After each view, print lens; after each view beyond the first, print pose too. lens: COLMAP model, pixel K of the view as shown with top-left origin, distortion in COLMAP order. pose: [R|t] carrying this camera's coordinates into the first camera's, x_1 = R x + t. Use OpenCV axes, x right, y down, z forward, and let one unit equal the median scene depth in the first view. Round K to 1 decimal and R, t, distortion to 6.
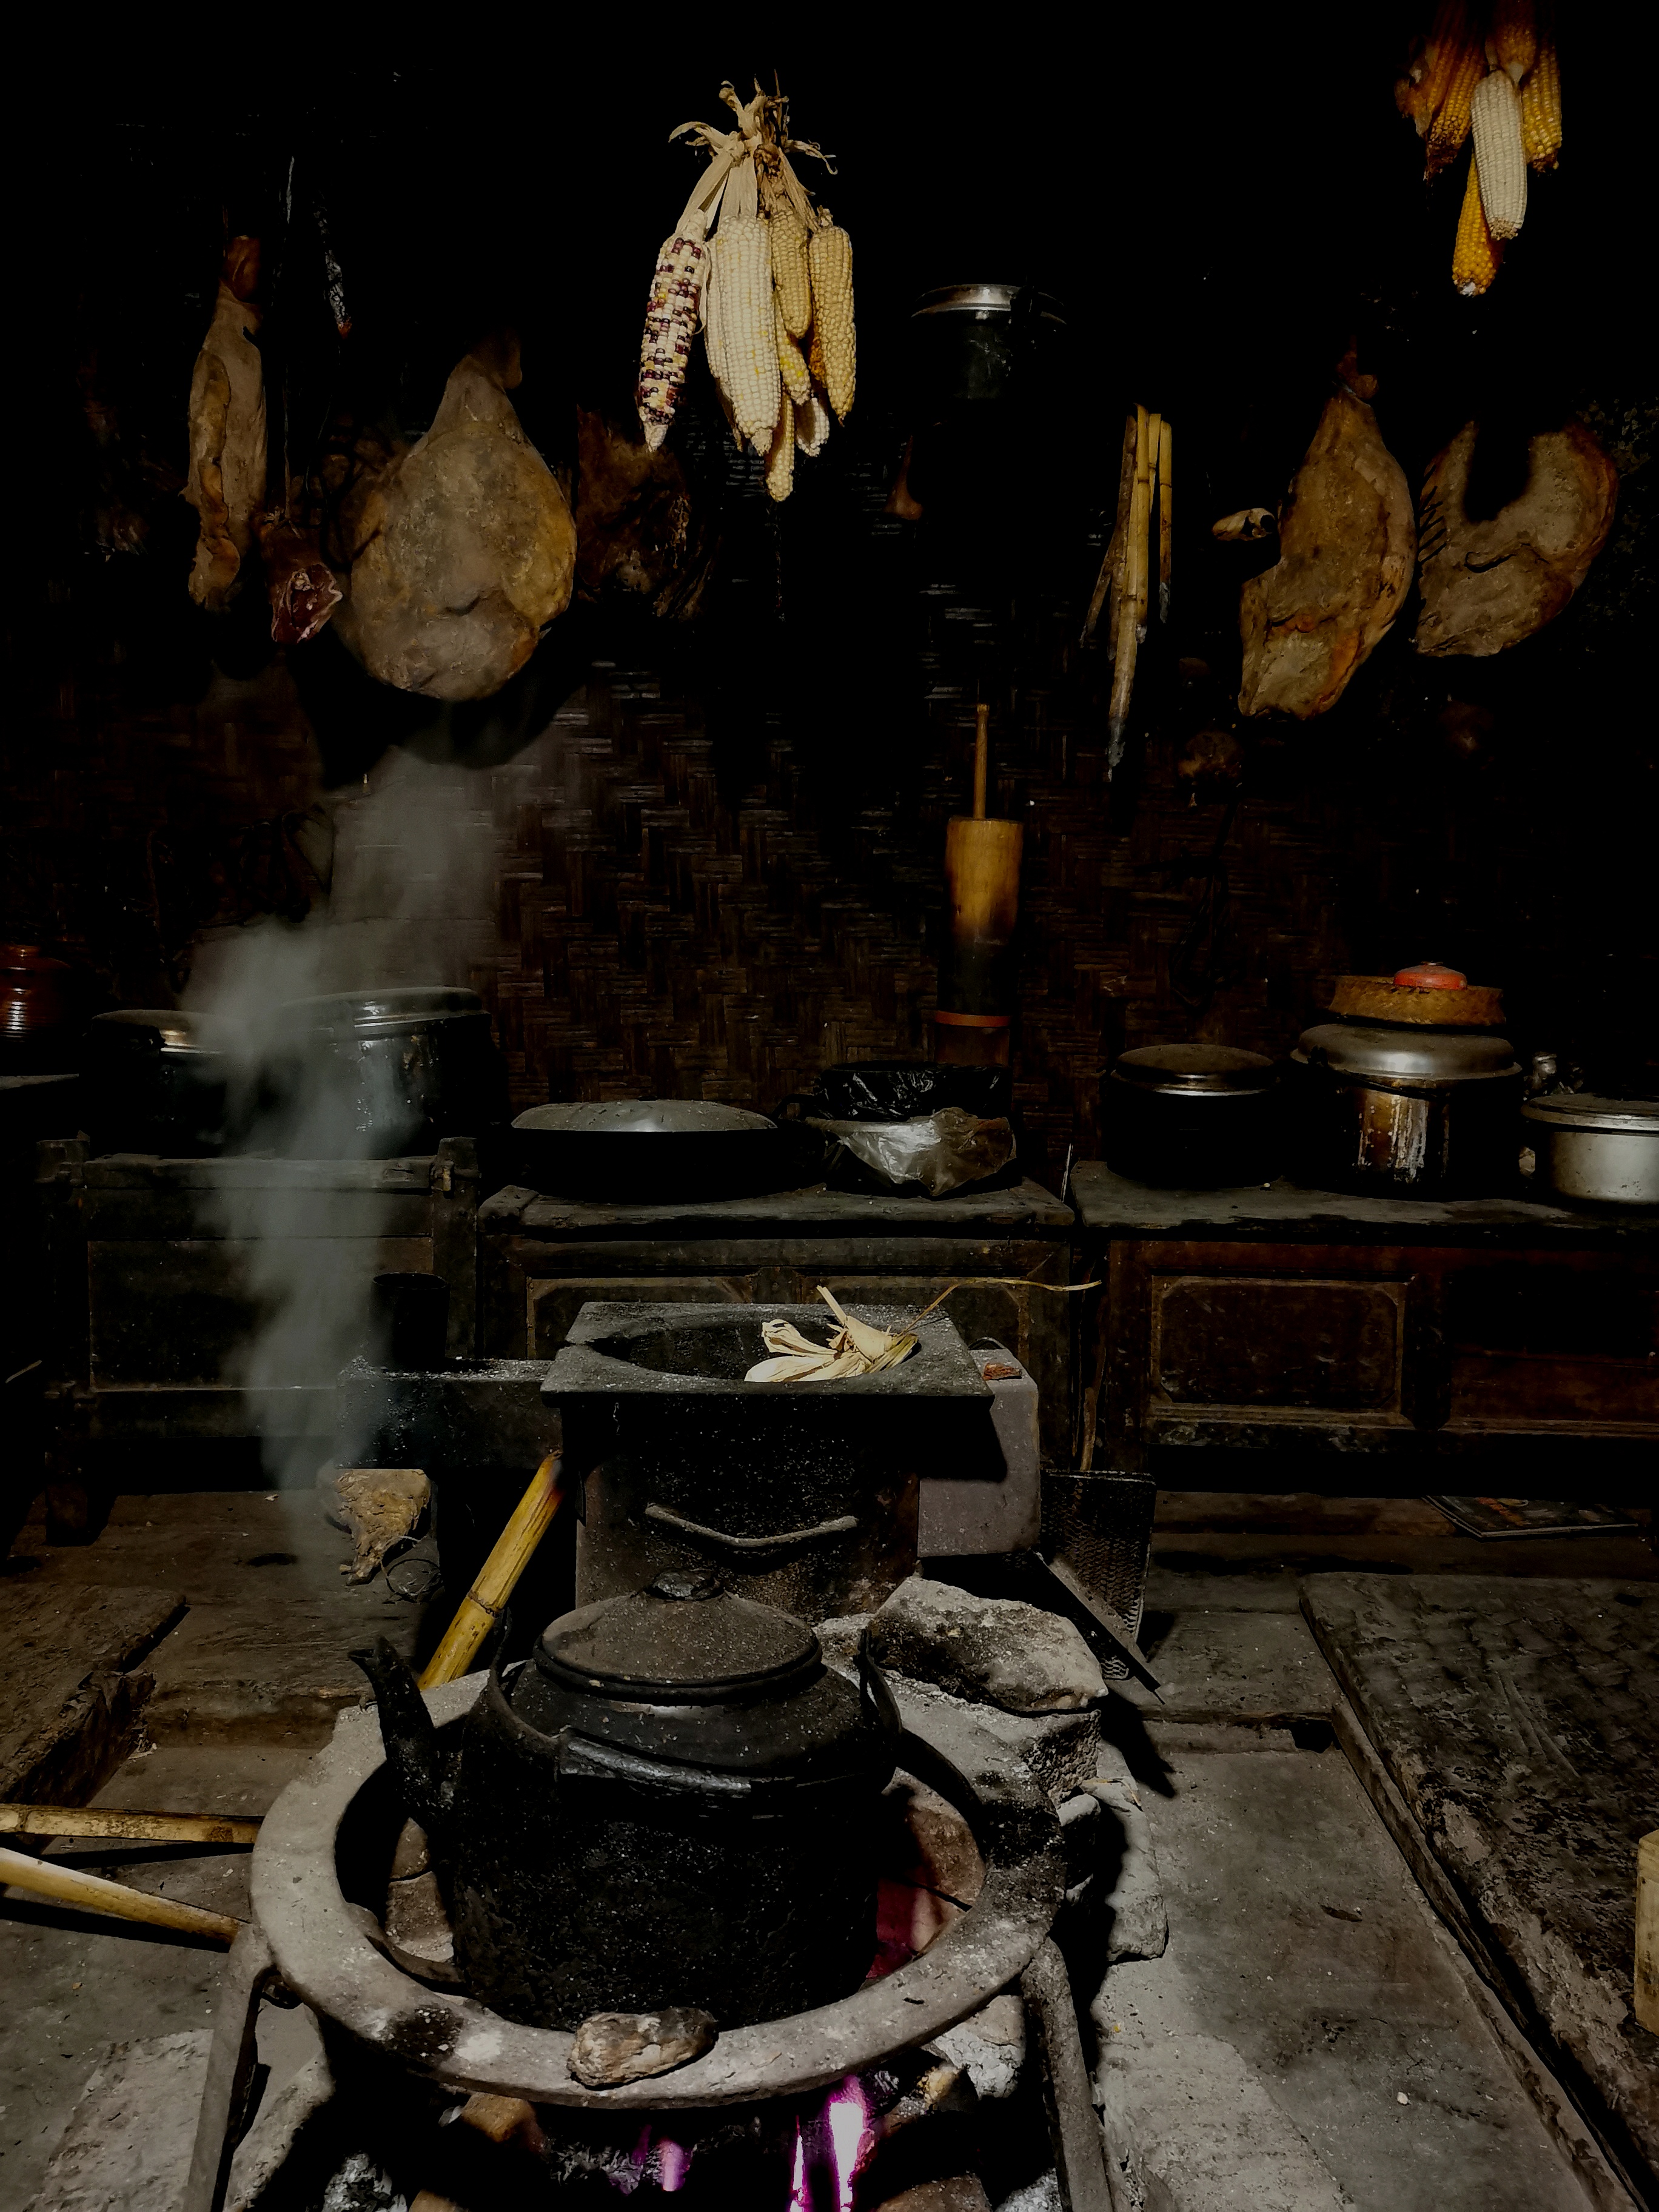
lens RADIAL K [[1711.9, 0, 814.9], [0, 1711.9, 1087.3], [0, 0, 1]] dist [0.046763, -0.044642]
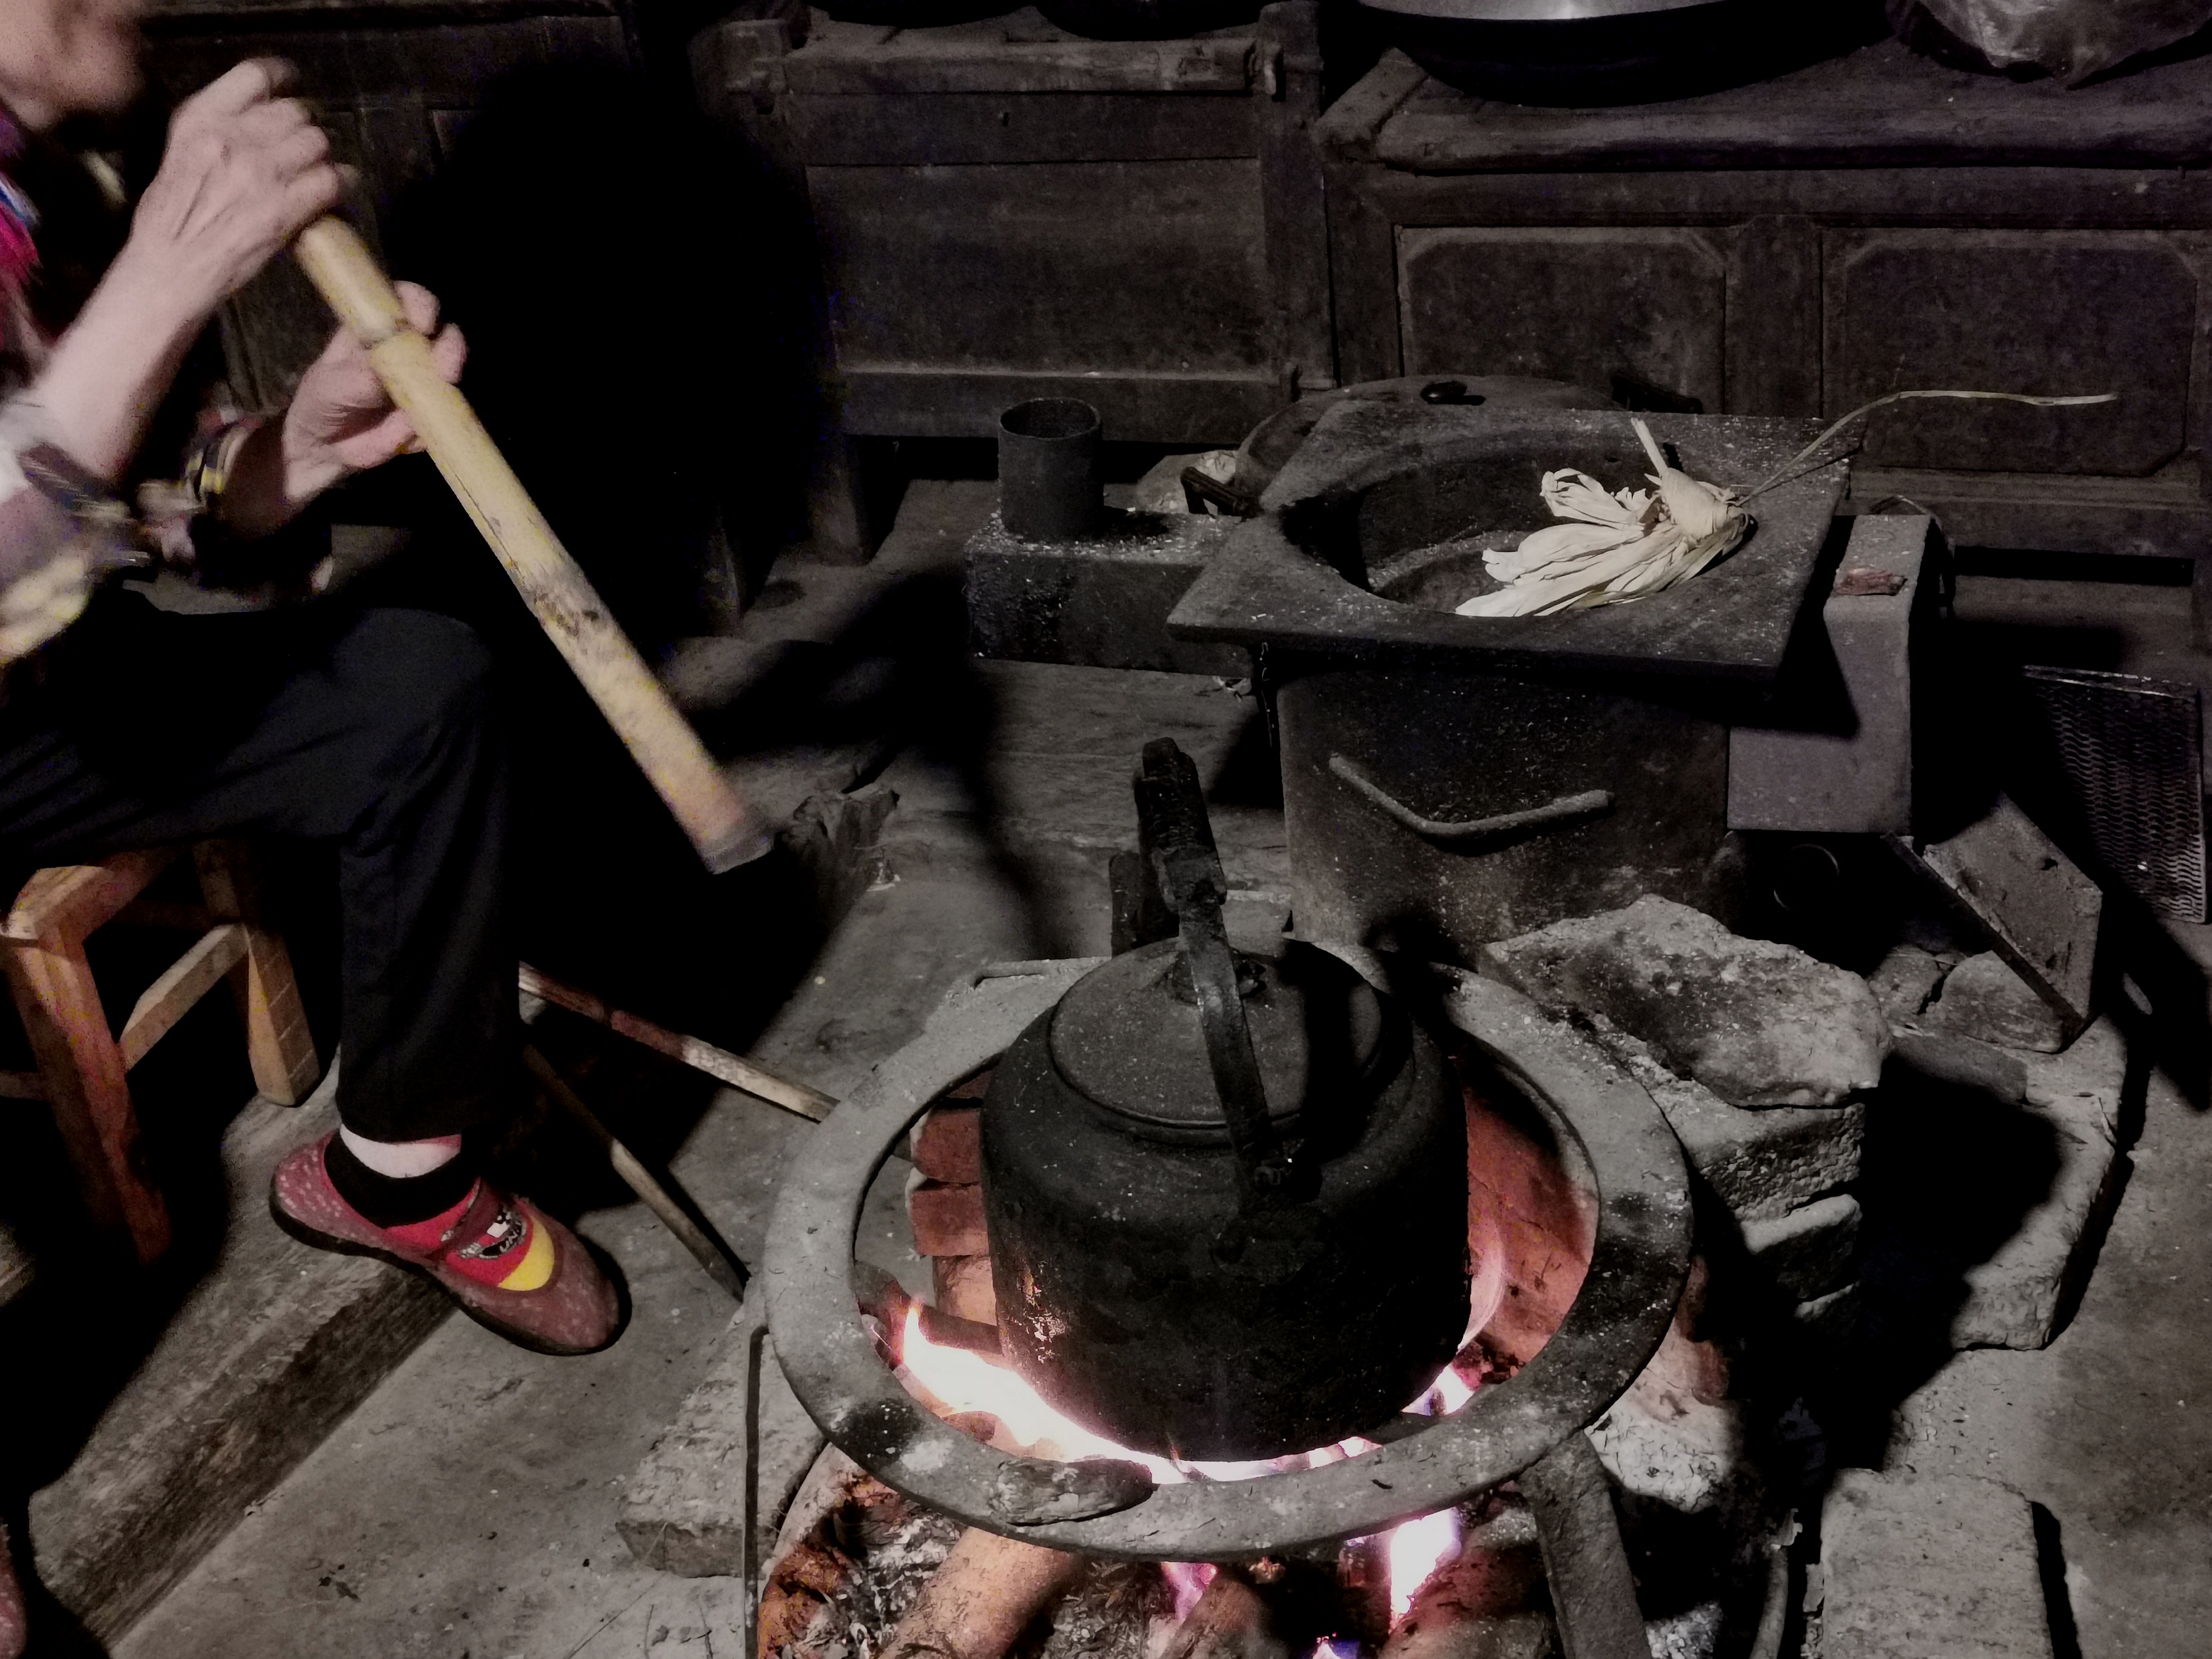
lens RADIAL K [[2964.8, 0, 1112.3], [0, 2964.8, 828.7], [0, 0, 1]] dist [0.051638, 0.000000]
pose [[0.913926, 0.095548, -0.394474, 0.204193], [0.092388, 0.897411, 0.431413, -0.183396], [0.395226, -0.430725, 0.811340, -0.064138]]
